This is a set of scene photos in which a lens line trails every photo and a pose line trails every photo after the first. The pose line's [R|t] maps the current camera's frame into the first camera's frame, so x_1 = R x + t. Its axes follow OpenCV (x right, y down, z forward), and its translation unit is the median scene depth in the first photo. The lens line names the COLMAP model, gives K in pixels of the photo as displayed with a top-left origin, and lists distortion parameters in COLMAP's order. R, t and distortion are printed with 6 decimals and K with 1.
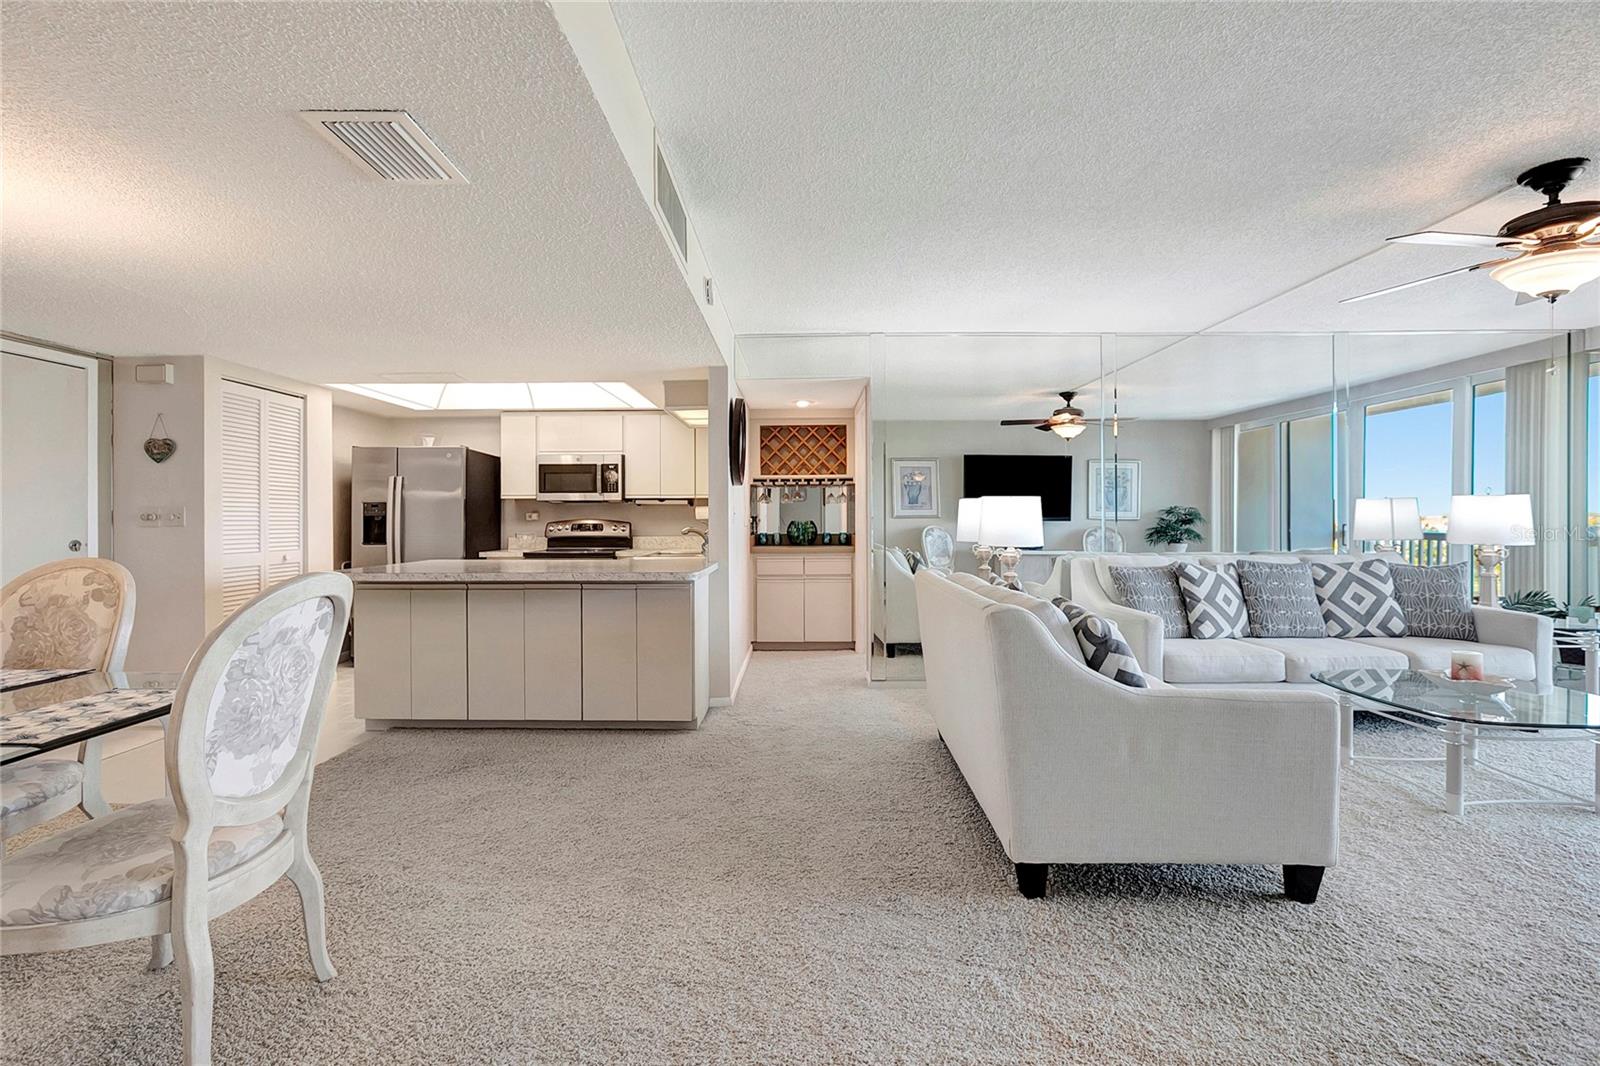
lens RADIAL K [[746.1, 0, 792.1], [0, 746.1, 522.5], [0, 0, 1]] dist [-0.020752, 0.006073]
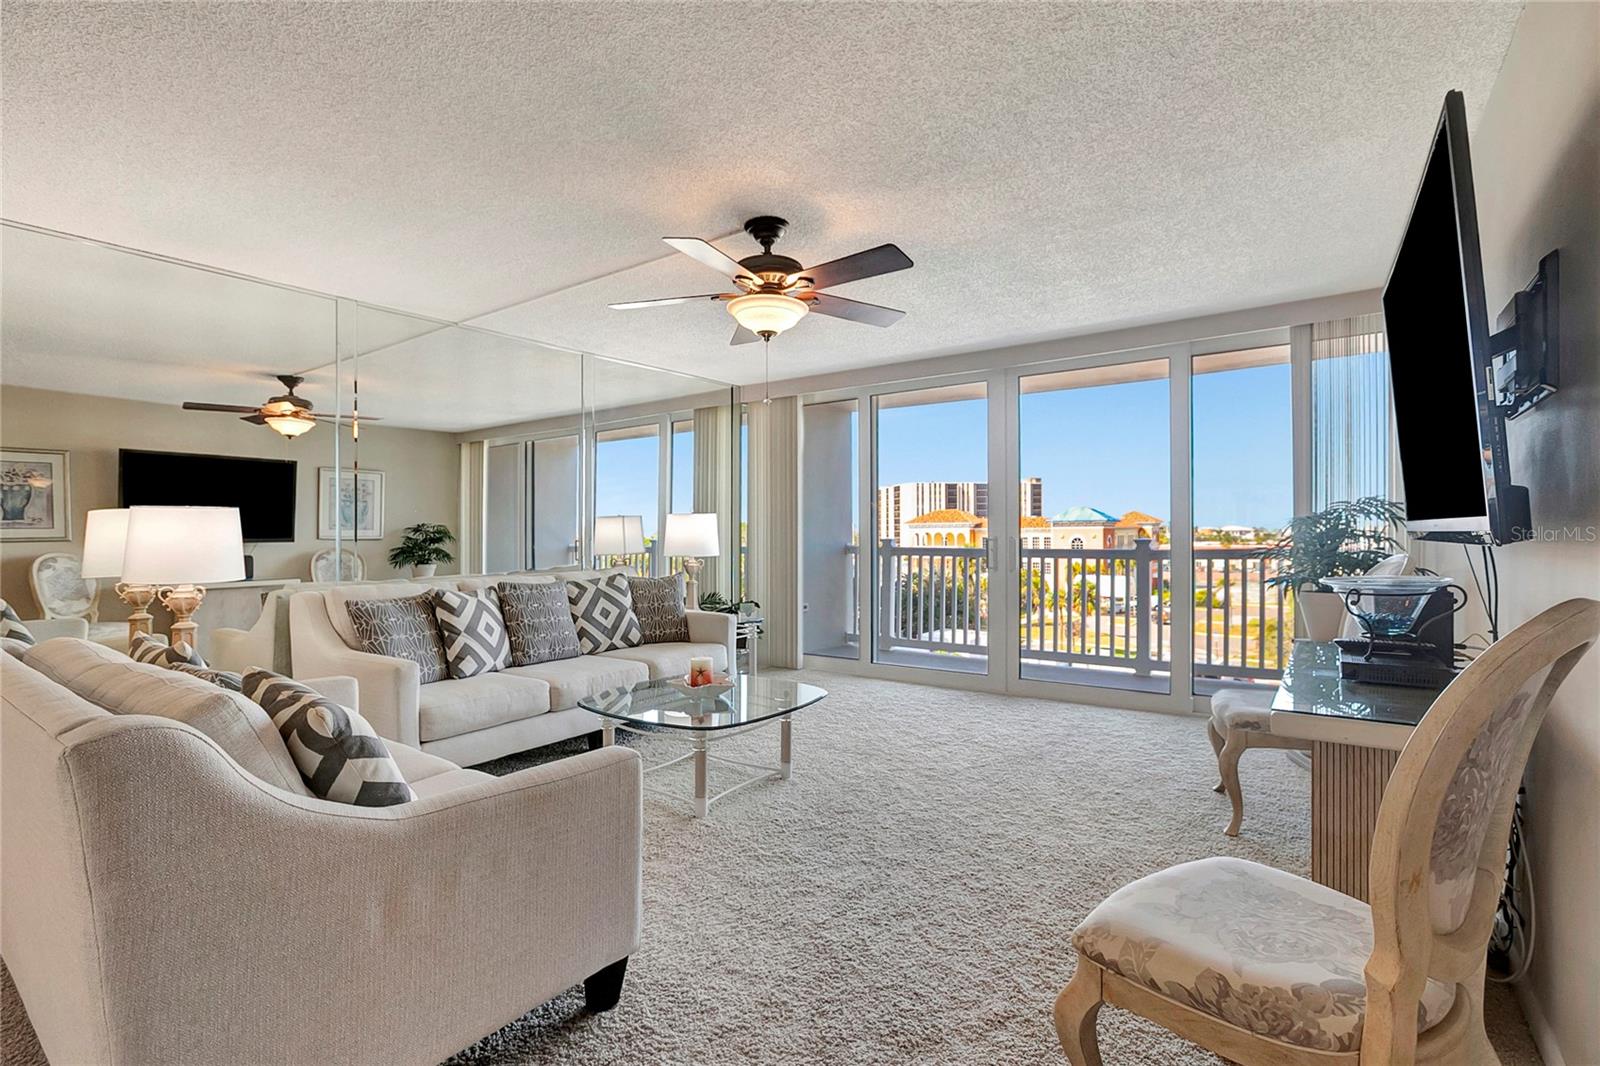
lens RADIAL K [[746.1, 0, 784.4], [0, 746.1, 513.6], [0, 0, 1]] dist [-0.020752, 0.006073]
pose [[0.591811, 0.012977, 0.805972, 0.118019], [0.017723, 0.999419, -0.029106, -0.000477], [-0.805882, 0.031510, 0.591237, 0.277598]]
